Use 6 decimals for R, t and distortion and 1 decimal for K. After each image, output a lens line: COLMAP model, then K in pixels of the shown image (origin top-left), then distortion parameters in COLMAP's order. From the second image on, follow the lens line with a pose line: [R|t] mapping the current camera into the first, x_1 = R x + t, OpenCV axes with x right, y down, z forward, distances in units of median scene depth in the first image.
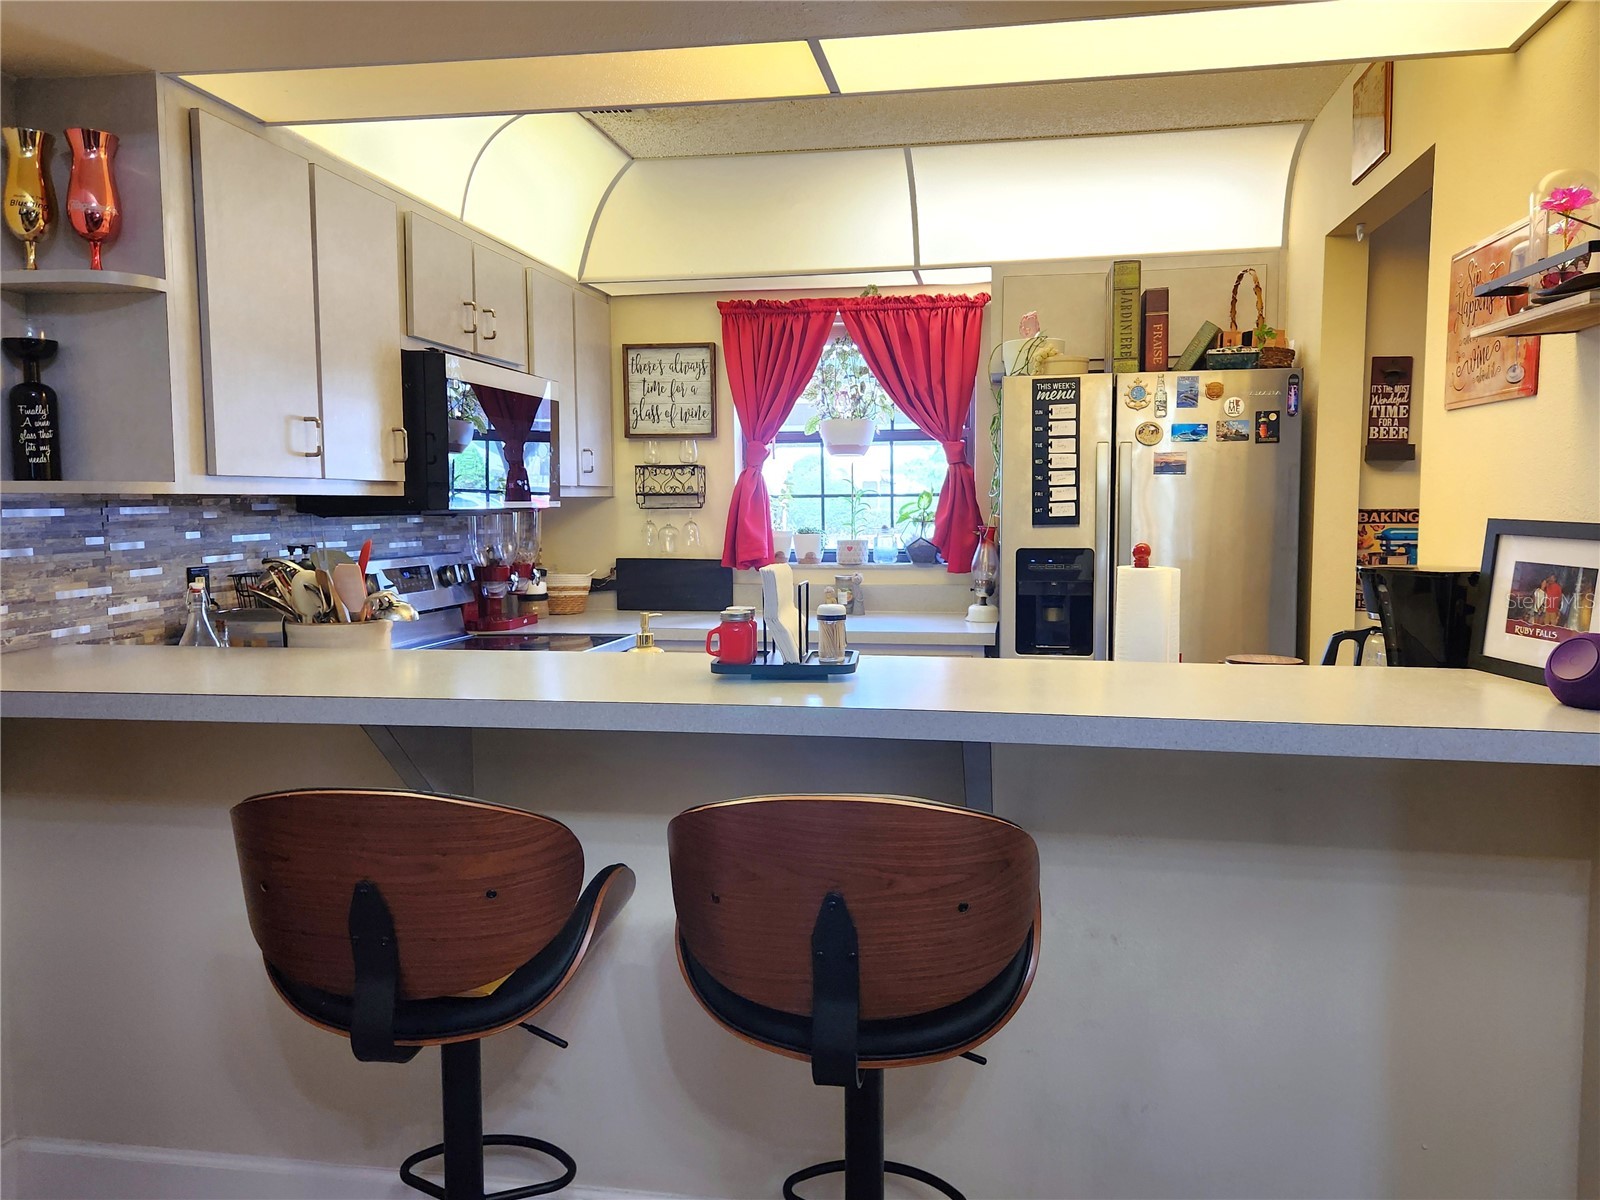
lens RADIAL K [[1236.2, 0, 800.0], [0, 1236.2, 600.0], [0, 0, 1]] dist [0.001447, -0.000460]
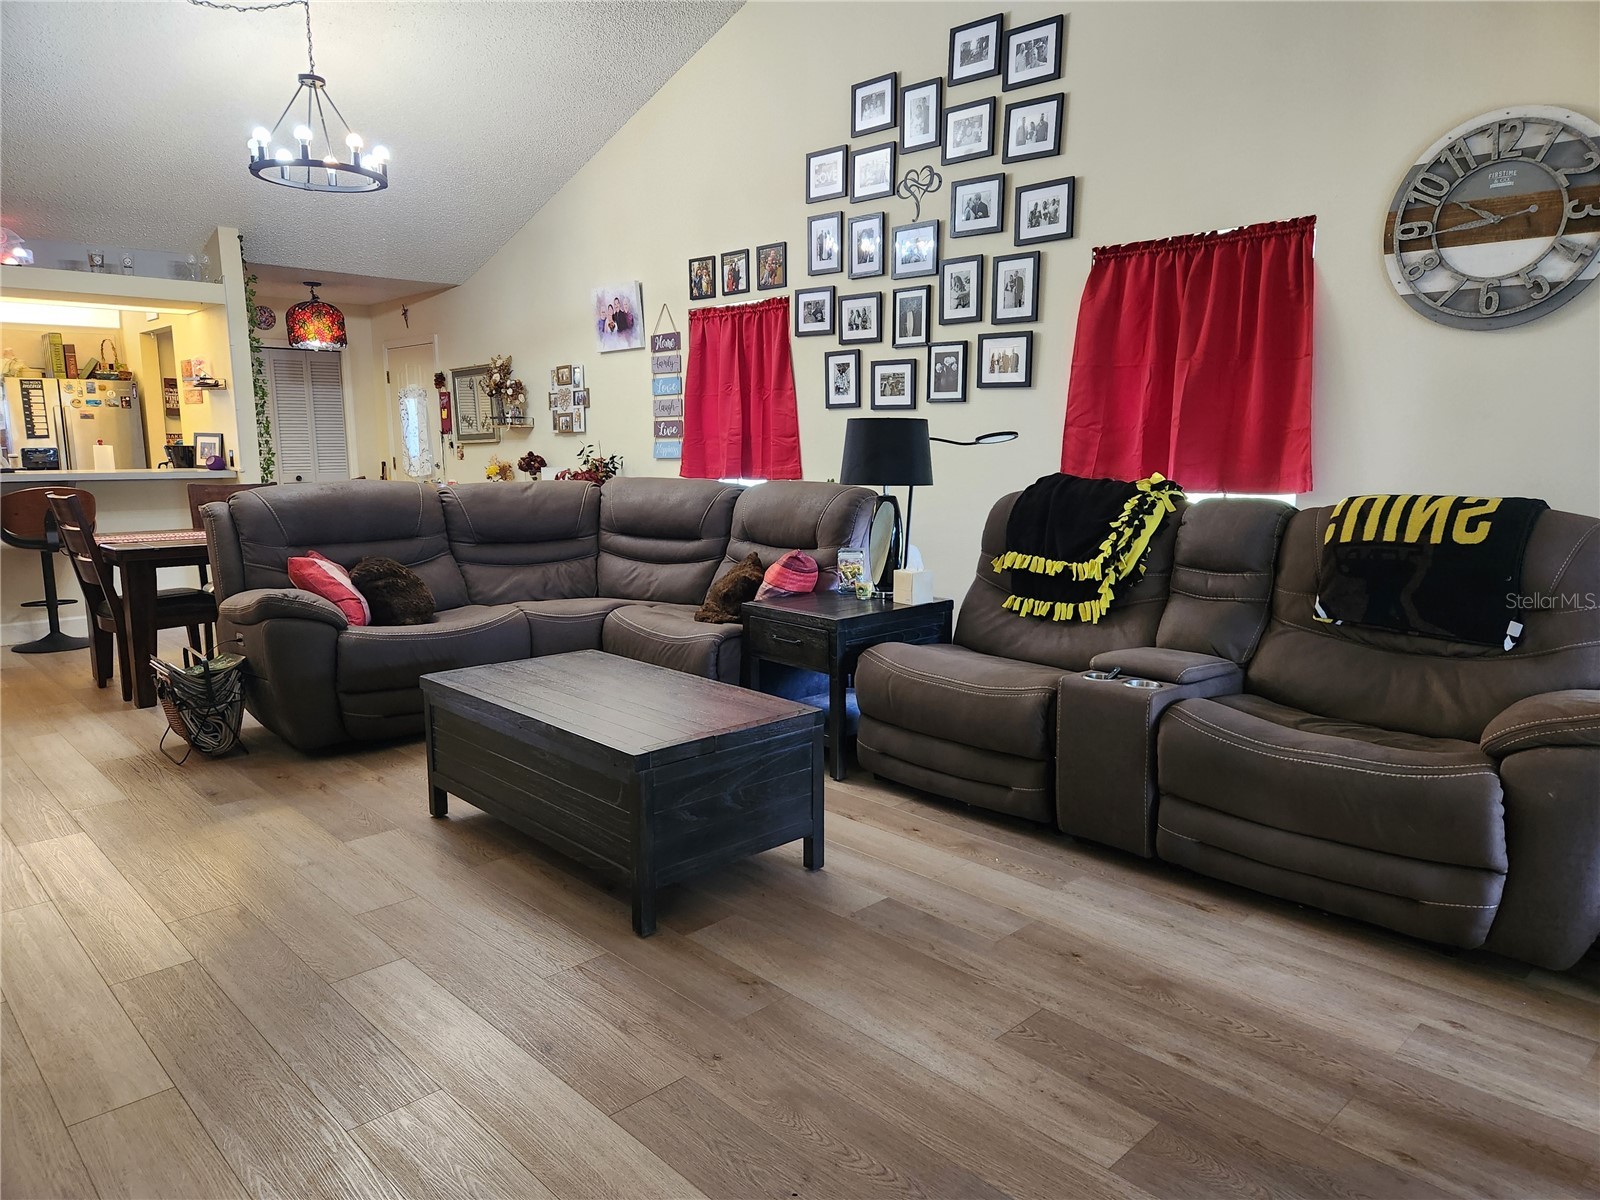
lens RADIAL K [[1066.5, 0, 800.3], [0, 1066.5, 630.7], [0, 0, 1]] dist [0.020147, -0.002612]
pose [[0.595663, -0.134845, 0.791835, -0.673455], [0.061303, 0.990564, 0.122572, 0.157390], [-0.800892, -0.024469, 0.598309, -1.603347]]
